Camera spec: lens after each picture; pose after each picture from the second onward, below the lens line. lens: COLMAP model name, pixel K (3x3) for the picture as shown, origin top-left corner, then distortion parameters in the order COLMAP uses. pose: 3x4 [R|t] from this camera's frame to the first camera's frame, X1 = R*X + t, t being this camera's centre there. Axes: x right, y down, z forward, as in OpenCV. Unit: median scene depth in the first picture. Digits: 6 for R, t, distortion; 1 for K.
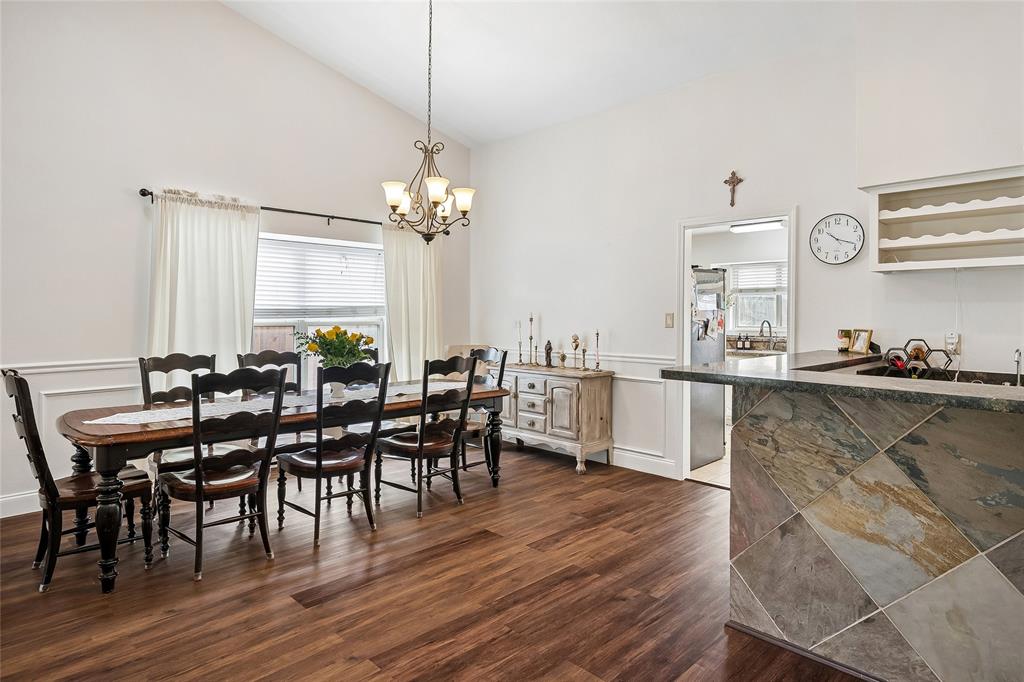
lens RADIAL K [[584.2, 0, 534.1], [0, 584.2, 314.5], [0, 0, 1]] dist [0.000319, -0.000111]
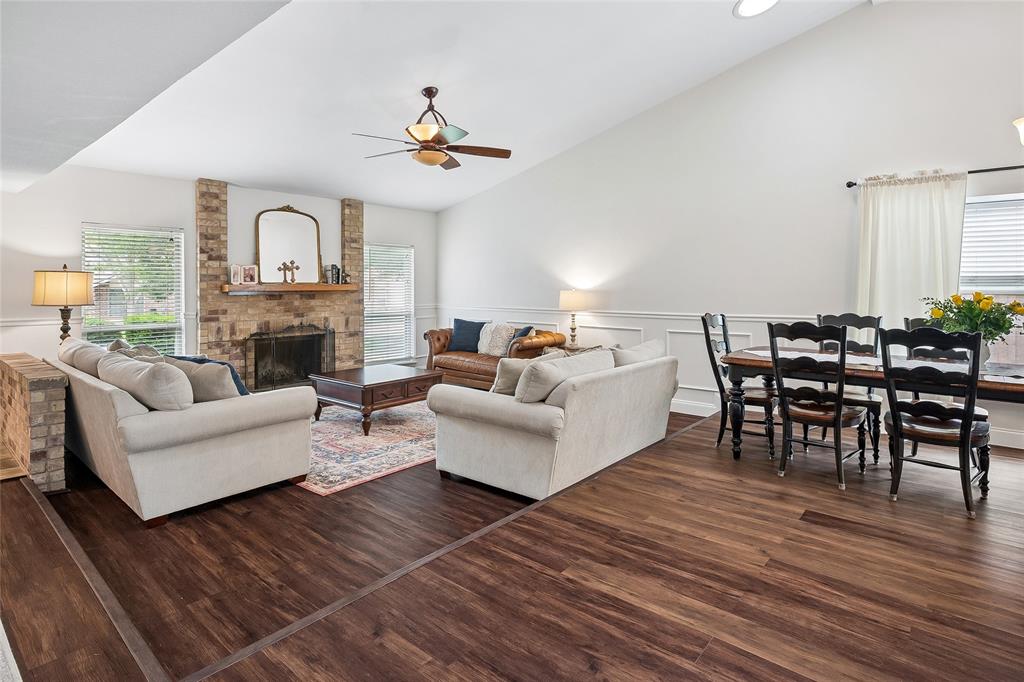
lens RADIAL K [[520.4, 0, 513.6], [0, 520.4, 302.7], [0, 0, 1]] dist [-0.008041, 0.000716]
pose [[0.075793, 0.027505, -0.996744, 0.389583], [0.000059, 0.999619, 0.027588, 0.012785], [0.997124, -0.002150, 0.075763, 0.200405]]
